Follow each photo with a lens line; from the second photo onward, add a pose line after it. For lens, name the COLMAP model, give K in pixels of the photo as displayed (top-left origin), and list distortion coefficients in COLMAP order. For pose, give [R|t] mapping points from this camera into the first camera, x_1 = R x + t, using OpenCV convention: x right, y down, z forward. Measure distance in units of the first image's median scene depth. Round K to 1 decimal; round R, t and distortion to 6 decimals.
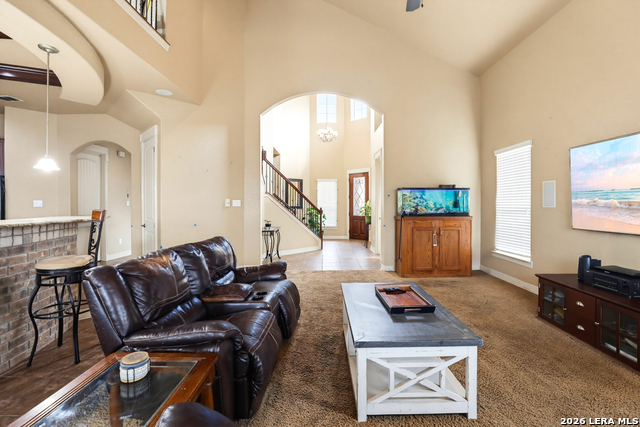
lens RADIAL K [[293.2, 0, 320.8], [0, 293.2, 207.4], [0, 0, 1]] dist [-0.038969, 0.007882]
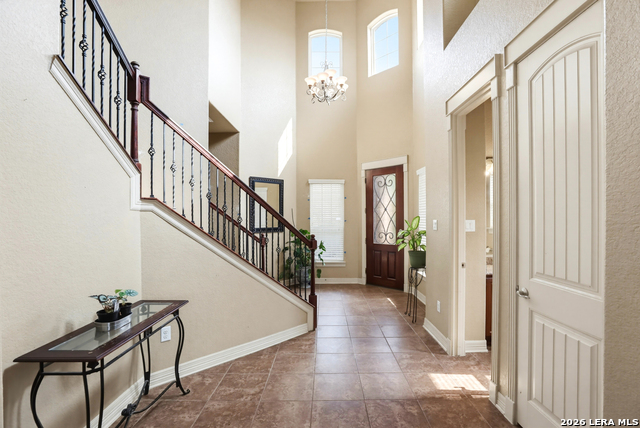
lens RADIAL K [[293.2, 0, 320.2], [0, 293.2, 218.9], [0, 0, 1]] dist [-0.038969, 0.007882]
pose [[0.999991, -0.000812, -0.004233, 0.010540], [0.000754, 0.999907, -0.013620, -0.011890], [0.004244, 0.013617, 0.999898, 0.442135]]
